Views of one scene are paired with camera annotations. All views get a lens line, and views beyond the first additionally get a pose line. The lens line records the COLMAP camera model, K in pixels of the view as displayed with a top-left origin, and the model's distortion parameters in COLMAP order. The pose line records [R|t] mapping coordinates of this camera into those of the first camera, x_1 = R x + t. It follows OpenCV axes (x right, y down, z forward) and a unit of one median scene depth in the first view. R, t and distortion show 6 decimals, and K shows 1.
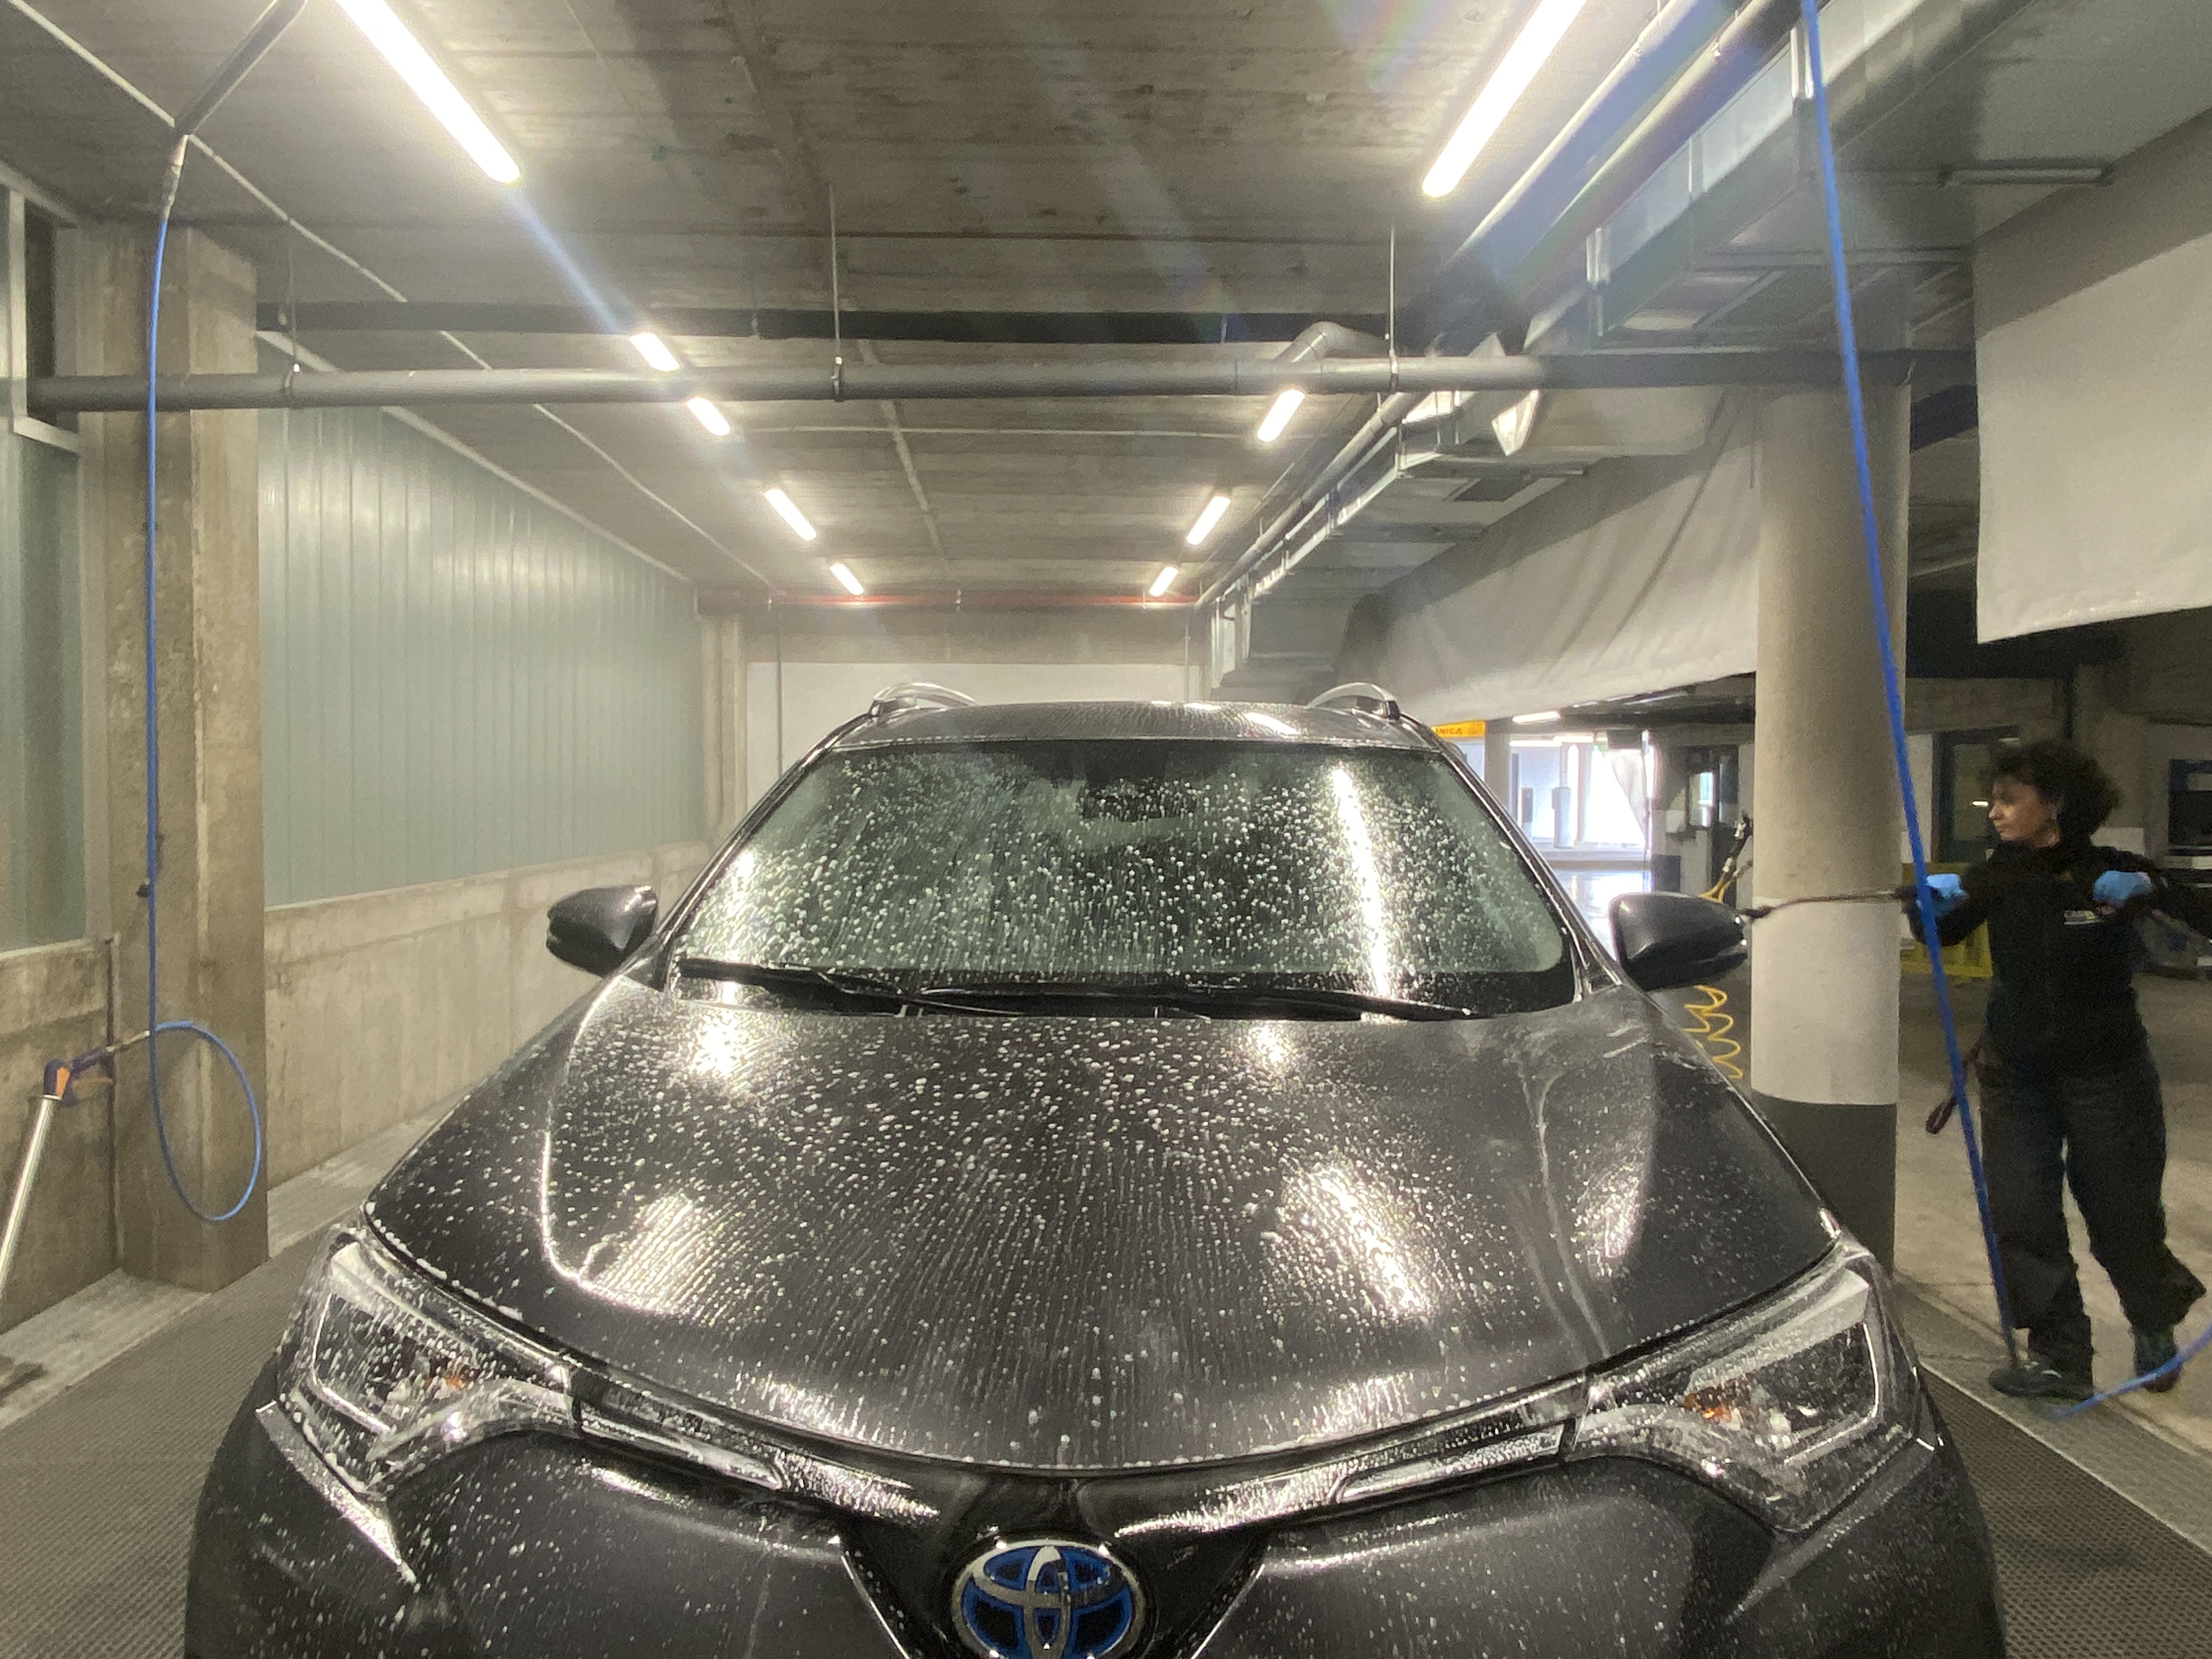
lens RADIAL K [[1519.3, 0, 1096.5], [0, 1519.3, 828.9], [0, 0, 1]] dist [-0.008777, -0.000696]
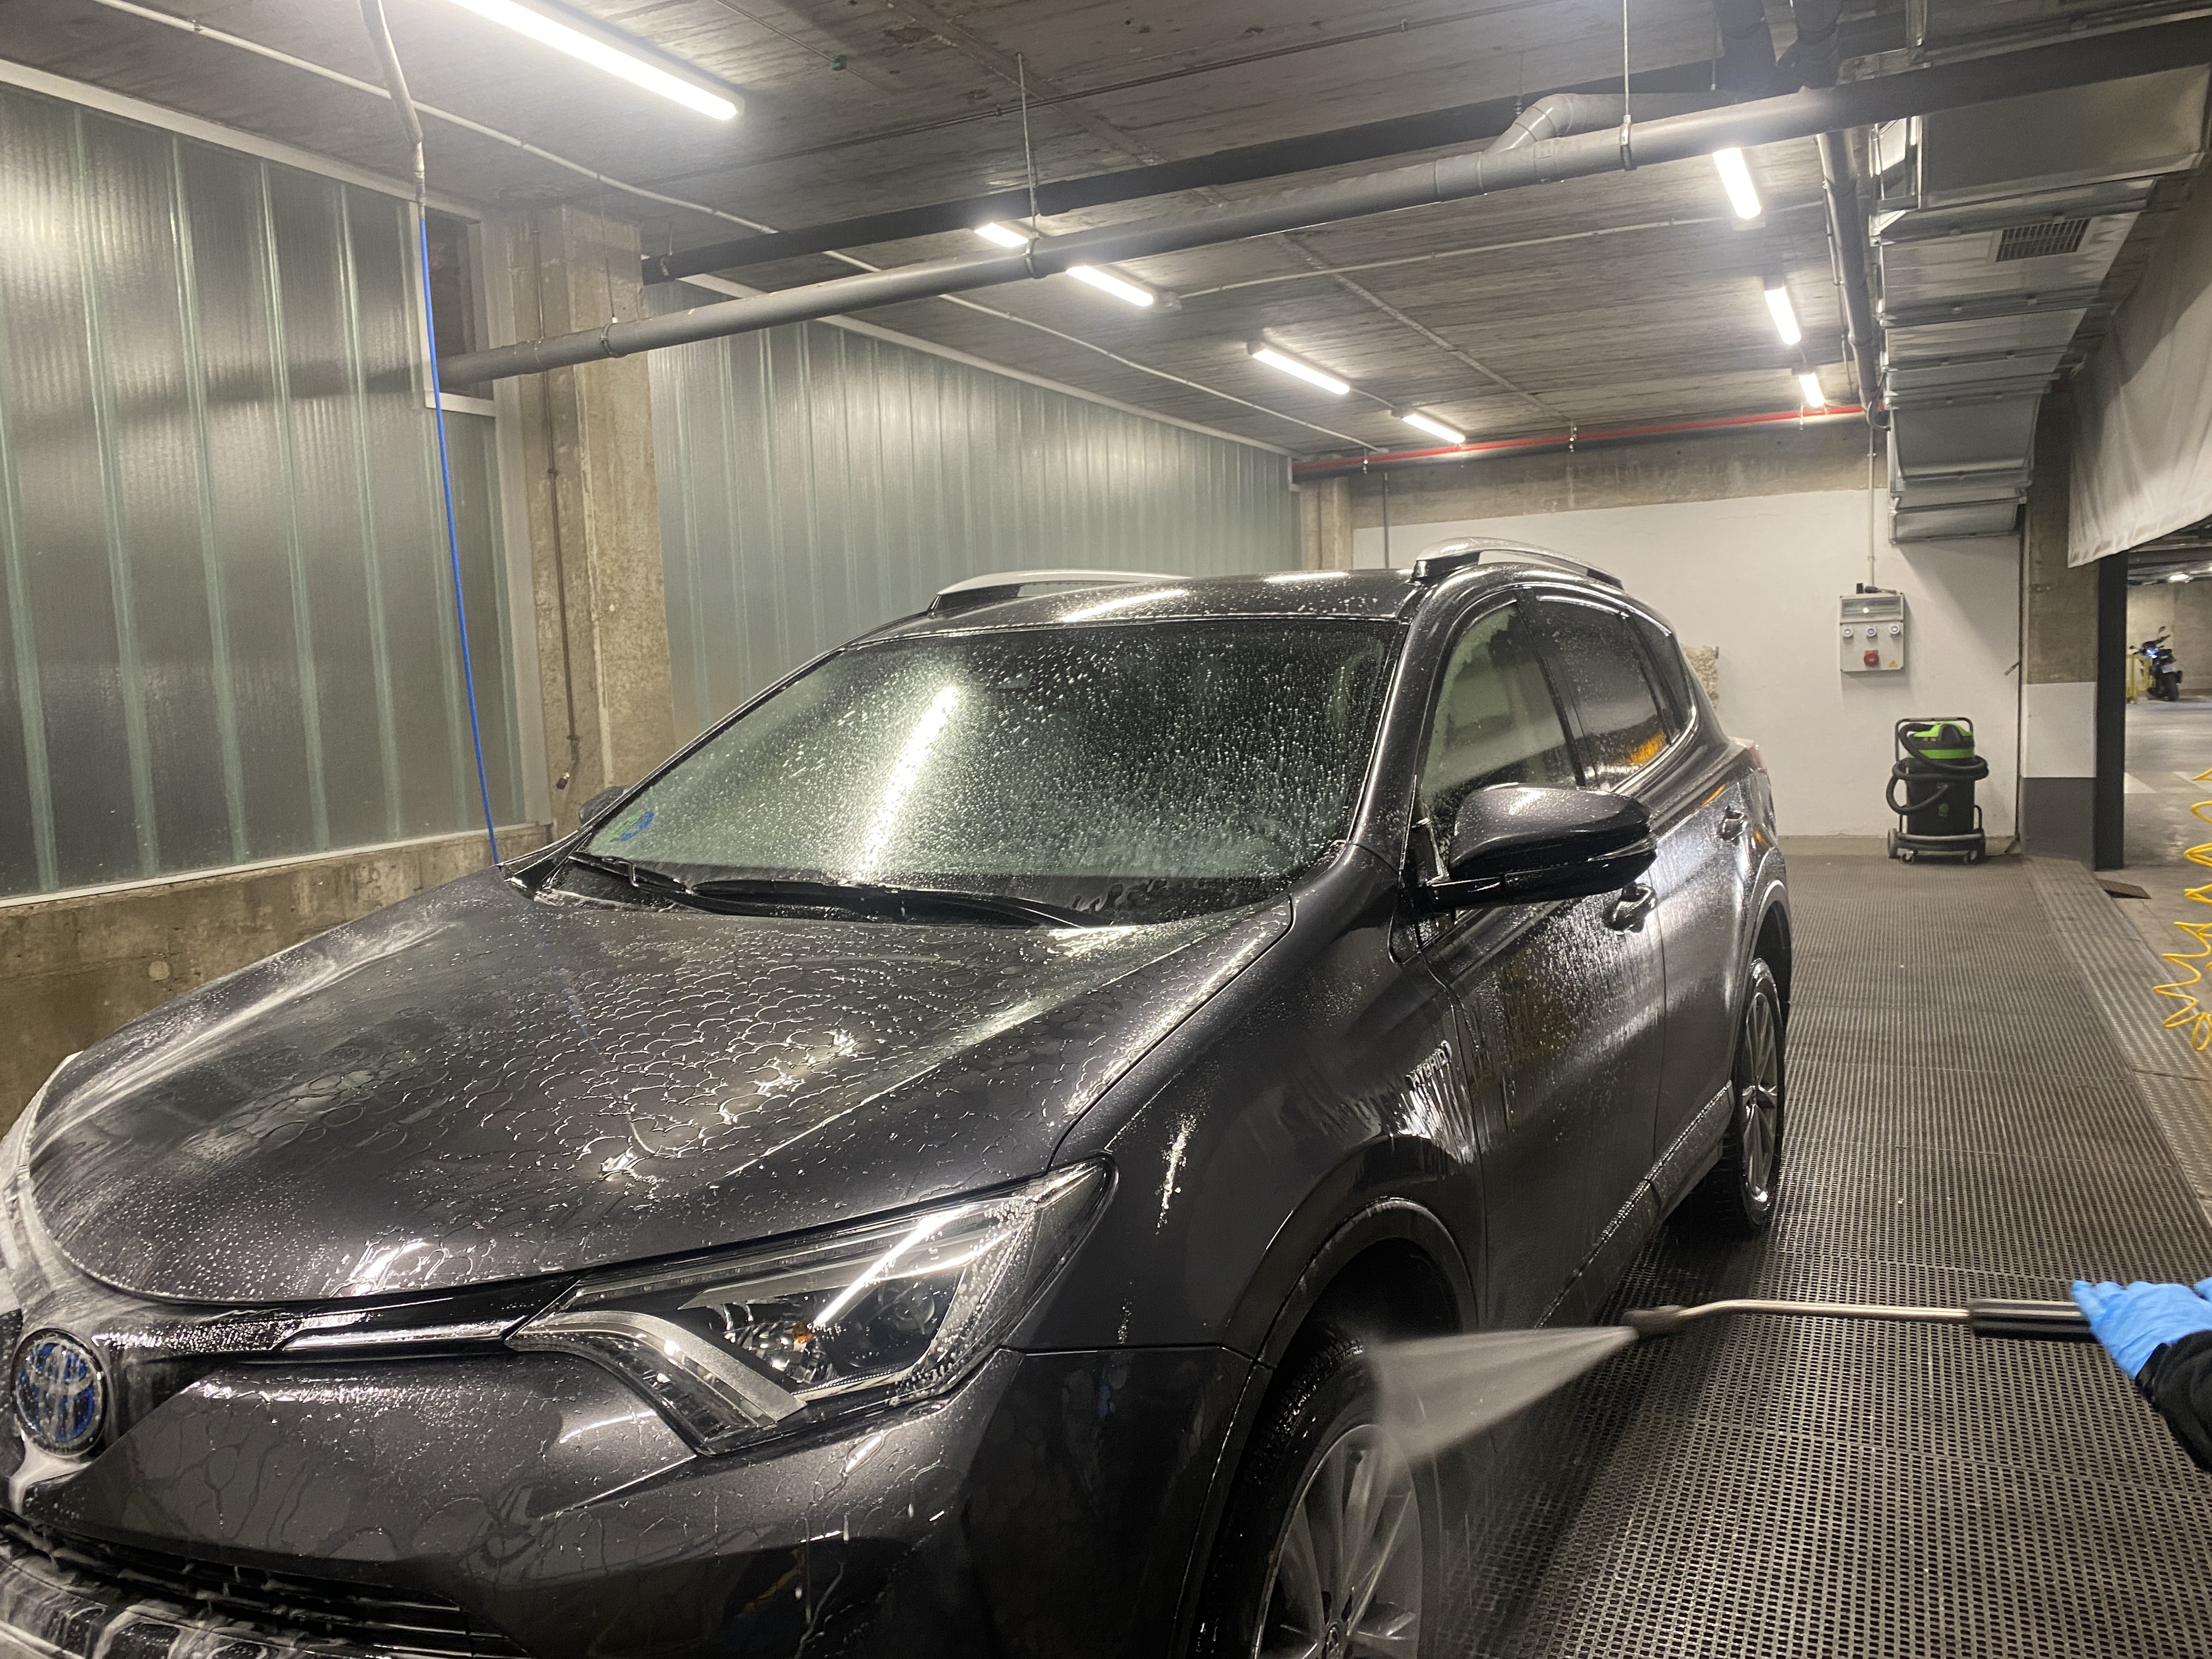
lens RADIAL K [[1668.4, 0, 1108.0], [0, 1668.4, 830.8], [0, 0, 1]] dist [0.014185, -0.014076]
pose [[0.885207, 0.005468, -0.465165, 0.352786], [0.029983, 0.997181, 0.068779, 0.000347], [0.464230, -0.074830, 0.882548, 0.039198]]
